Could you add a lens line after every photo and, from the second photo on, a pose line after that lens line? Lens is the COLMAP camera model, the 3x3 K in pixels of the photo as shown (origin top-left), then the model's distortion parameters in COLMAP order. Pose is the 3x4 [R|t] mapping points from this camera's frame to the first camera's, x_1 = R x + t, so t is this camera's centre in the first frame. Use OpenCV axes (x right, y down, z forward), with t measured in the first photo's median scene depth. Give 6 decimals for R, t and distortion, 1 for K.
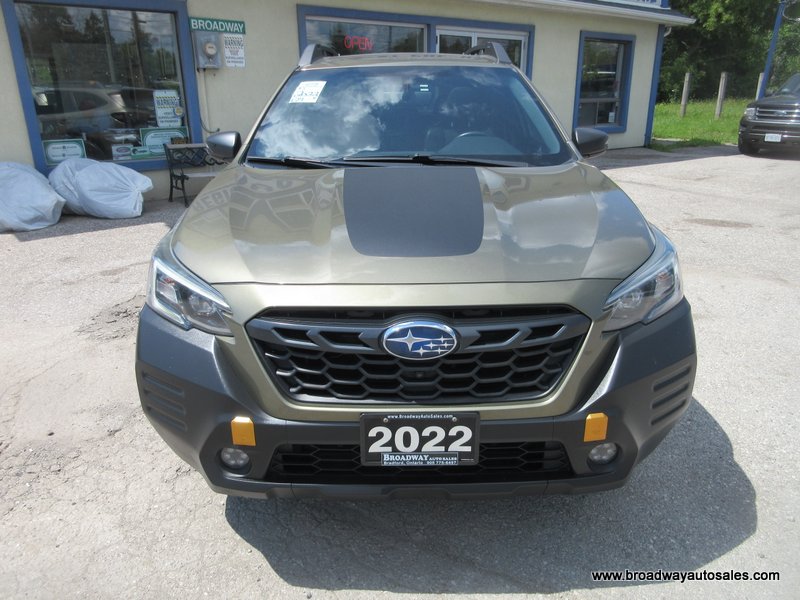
lens RADIAL K [[603.7, 0, 400.0], [0, 603.7, 300.0], [0, 0, 1]] dist [0.009590, -0.000705]
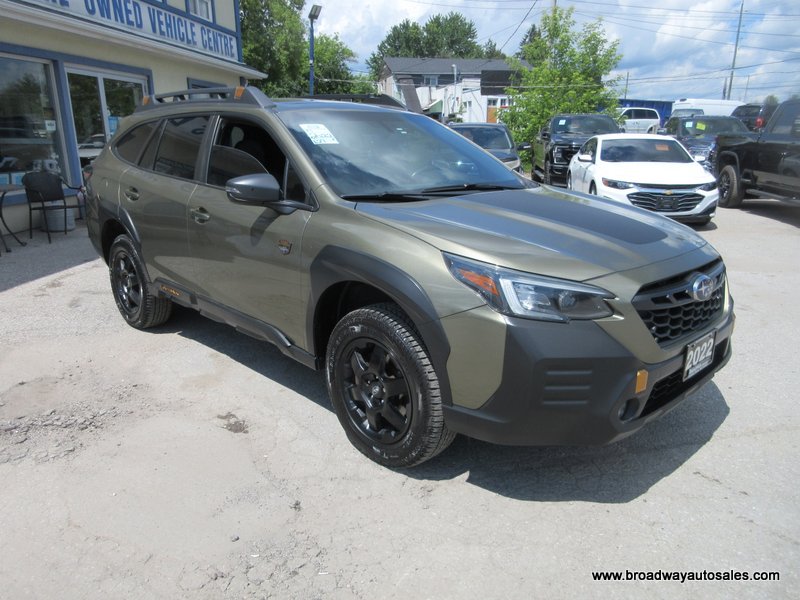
lens RADIAL K [[603.7, 0, 400.0], [0, 603.7, 300.0], [0, 0, 1]] dist [0.009590, -0.000705]
pose [[0.723574, -0.178048, 0.666889, -1.523068], [0.222076, 0.974838, 0.019313, -0.105762], [-0.653547, 0.134126, 0.744907, 0.323040]]
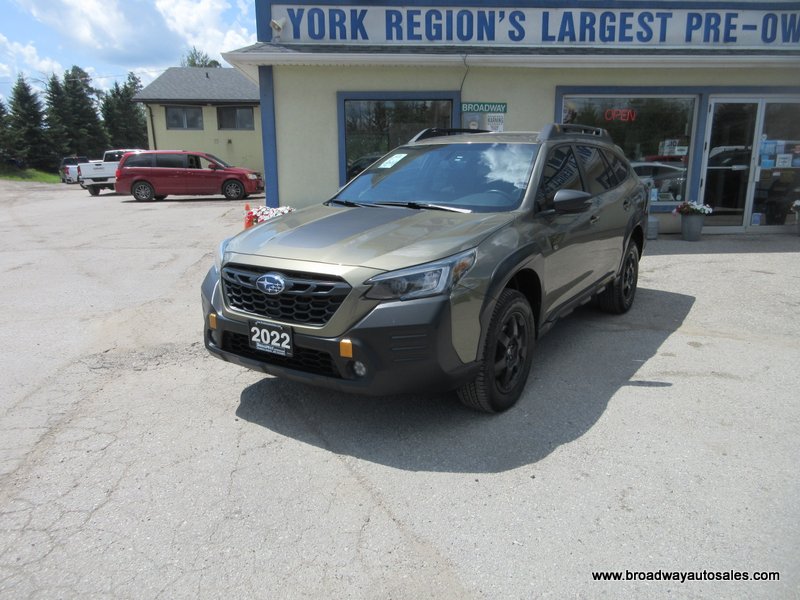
lens RADIAL K [[603.7, 0, 400.0], [0, 603.7, 300.0], [0, 0, 1]] dist [0.009590, -0.000705]
pose [[0.829758, 0.130756, -0.542591, 1.405536], [-0.183705, 0.981983, -0.044287, 0.121351], [0.527024, 0.136424, 0.838829, -0.419532]]
